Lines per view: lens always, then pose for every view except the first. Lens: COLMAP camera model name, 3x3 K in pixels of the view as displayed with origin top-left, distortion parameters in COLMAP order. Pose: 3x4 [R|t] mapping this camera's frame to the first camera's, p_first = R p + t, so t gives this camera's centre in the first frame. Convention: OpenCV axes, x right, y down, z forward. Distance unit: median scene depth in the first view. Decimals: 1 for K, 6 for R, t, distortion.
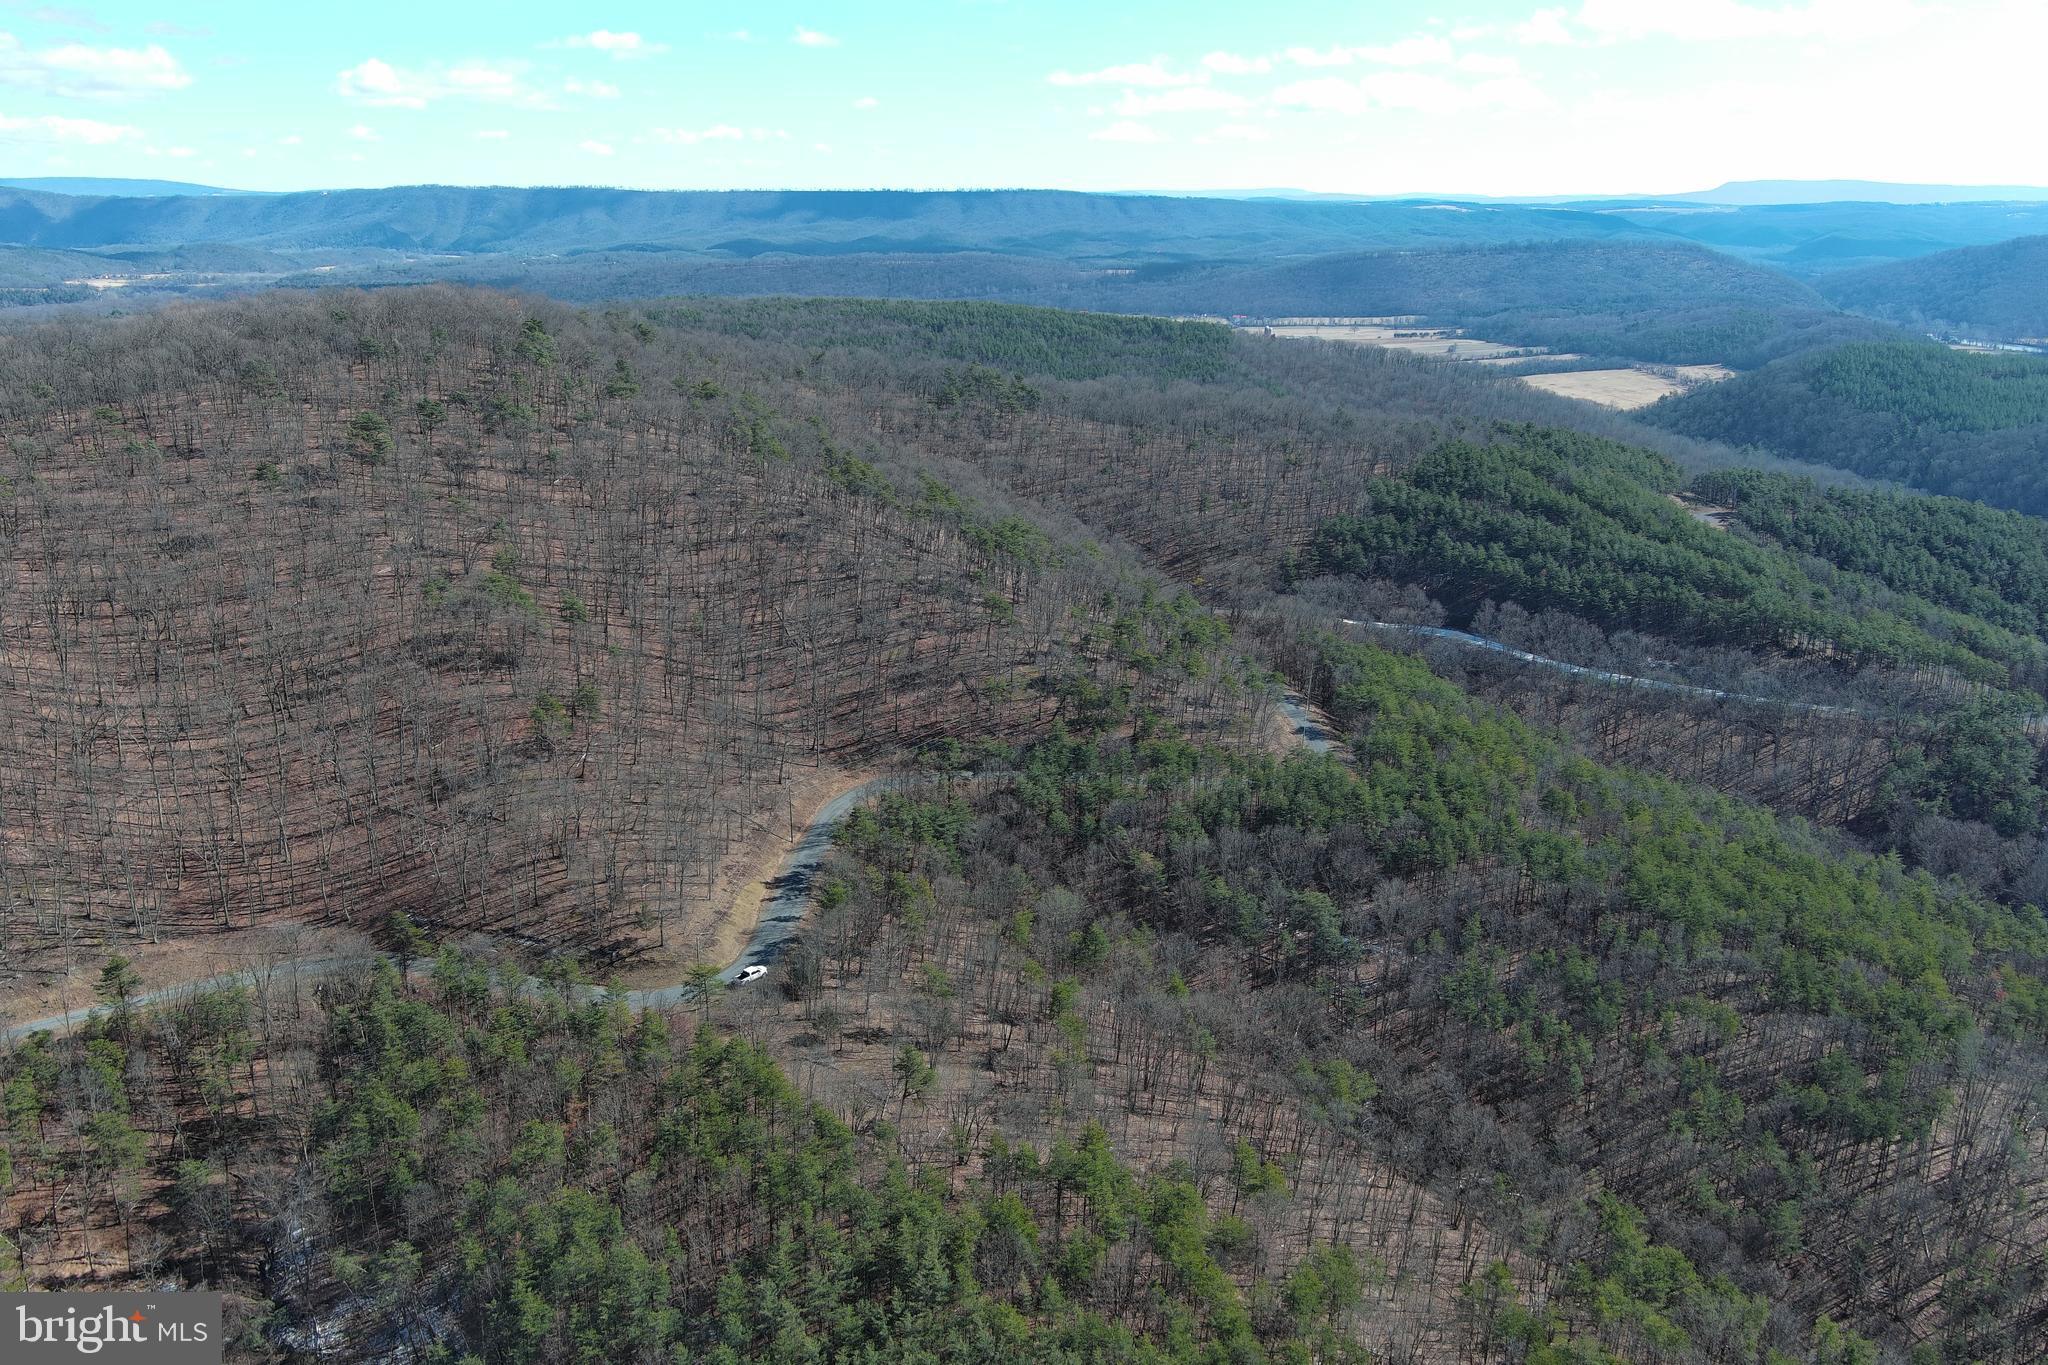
lens RADIAL K [[1588.6, 0, 1013.5], [0, 1588.6, 662.7], [0, 0, 1]] dist [0.025757, -0.023562]
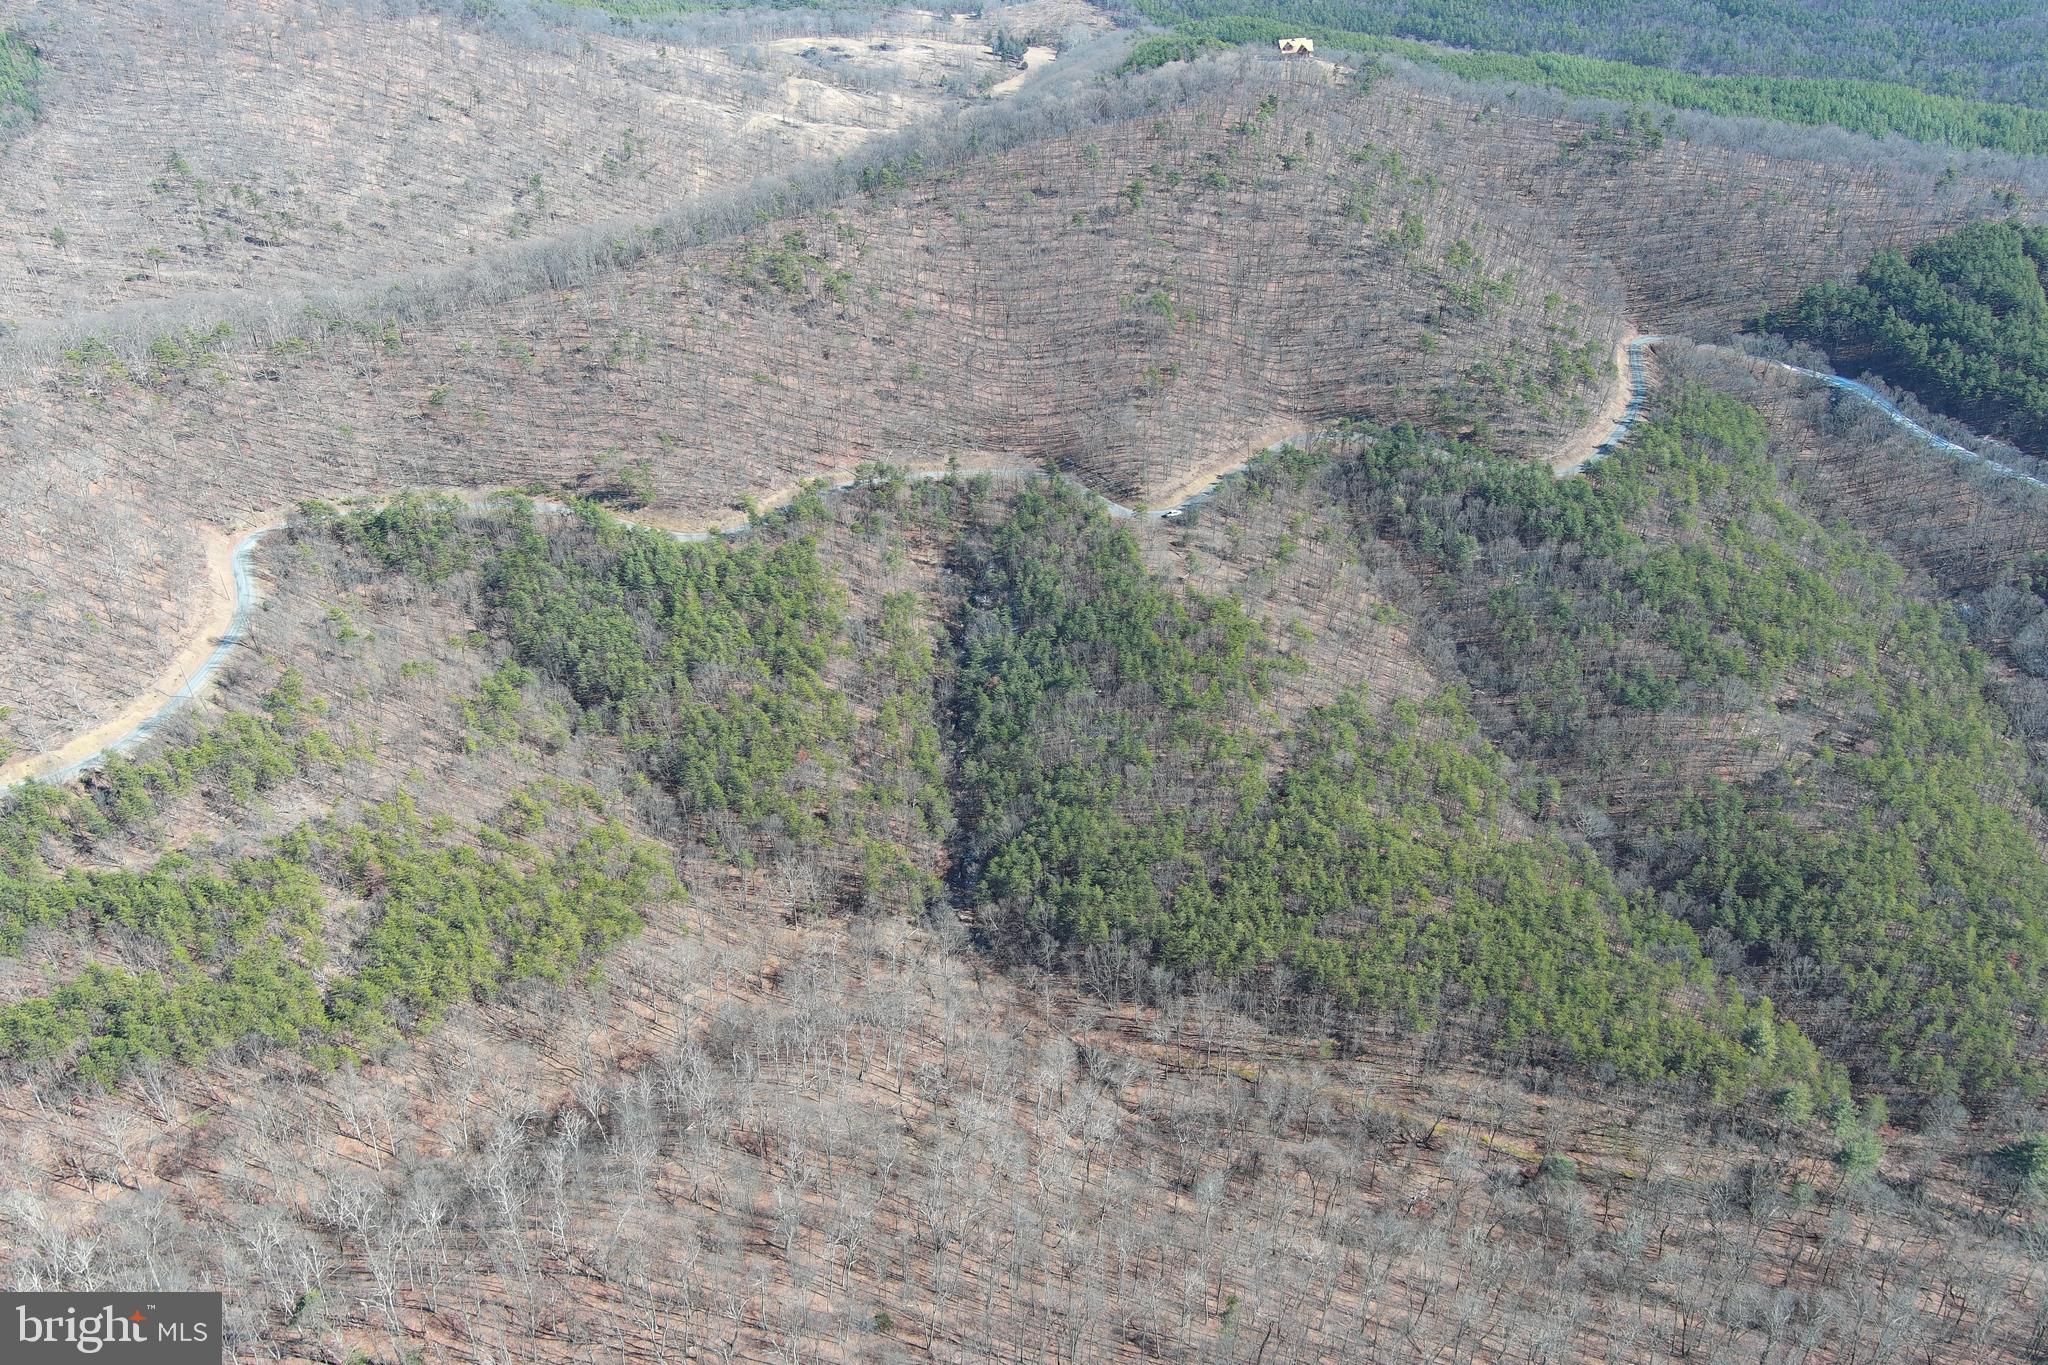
lens RADIAL K [[1588.6, 0, 1020.1], [0, 1588.6, 690.3], [0, 0, 1]] dist [0.025757, -0.023562]
pose [[0.814618, 0.266865, -0.514957, 0.585166], [-0.099979, 0.939180, 0.328550, -0.192635], [0.571316, -0.216158, 0.791754, -0.654877]]
